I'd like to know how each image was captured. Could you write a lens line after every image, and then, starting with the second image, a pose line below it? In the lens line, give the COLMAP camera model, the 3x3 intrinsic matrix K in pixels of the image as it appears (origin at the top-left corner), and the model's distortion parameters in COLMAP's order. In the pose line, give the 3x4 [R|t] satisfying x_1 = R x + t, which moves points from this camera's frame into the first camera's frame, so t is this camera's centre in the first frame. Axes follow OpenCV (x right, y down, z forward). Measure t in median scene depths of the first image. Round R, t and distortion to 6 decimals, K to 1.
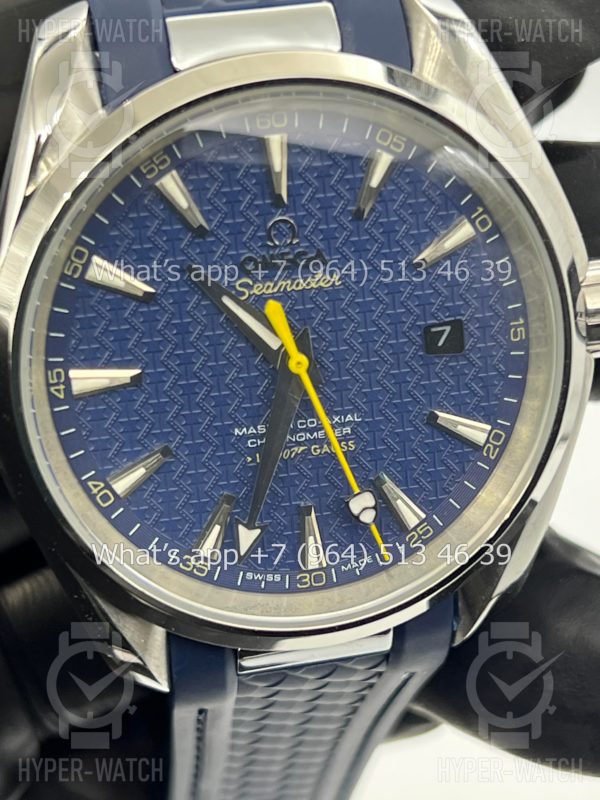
lens RADIAL K [[2033.4, 0, 300.0], [0, 2033.4, 400.0], [0, 0, 1]] dist [0.370084, -0.071578]
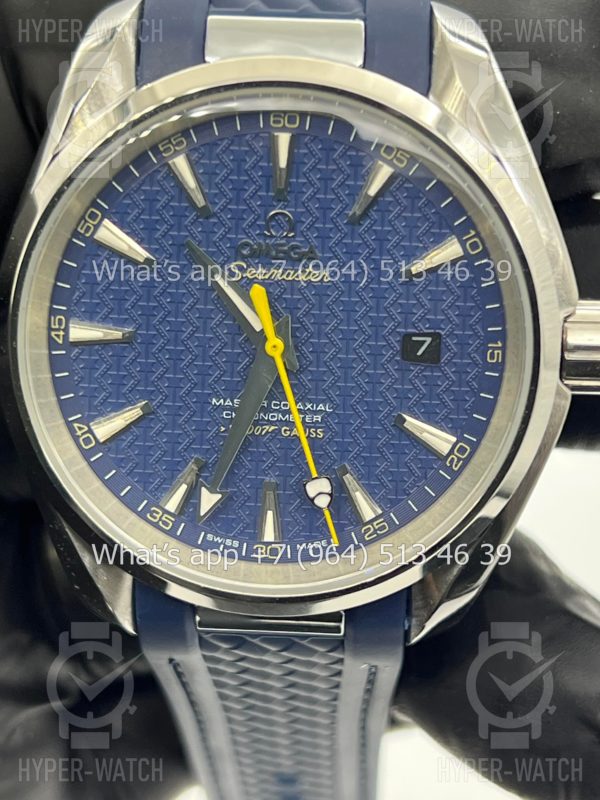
lens RADIAL K [[2033.4, 0, 300.0], [0, 2033.4, 400.0], [0, 0, 1]] dist [0.370084, -0.071578]
pose [[0.964344, 0.164413, -0.207388, 0.237087], [-0.170293, 0.985335, -0.010698, 0.018675], [0.202588, 0.045633, 0.978200, -0.046915]]
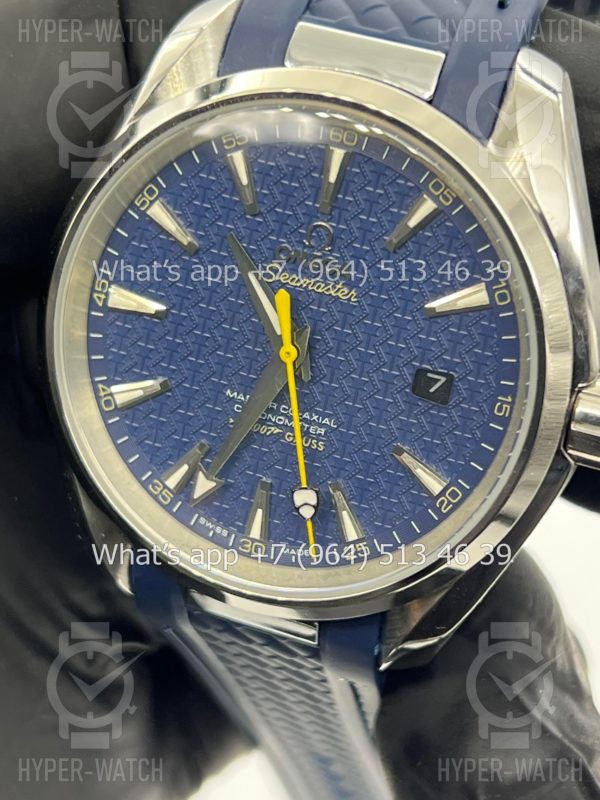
lens RADIAL K [[2033.4, 0, 300.0], [0, 2033.4, 400.0], [0, 0, 1]] dist [0.370084, -0.071578]
pose [[0.842128, 0.371058, -0.391327, 0.436223], [-0.375350, 0.924333, 0.068709, -0.071390], [0.387211, 0.089022, 0.917683, 0.002172]]
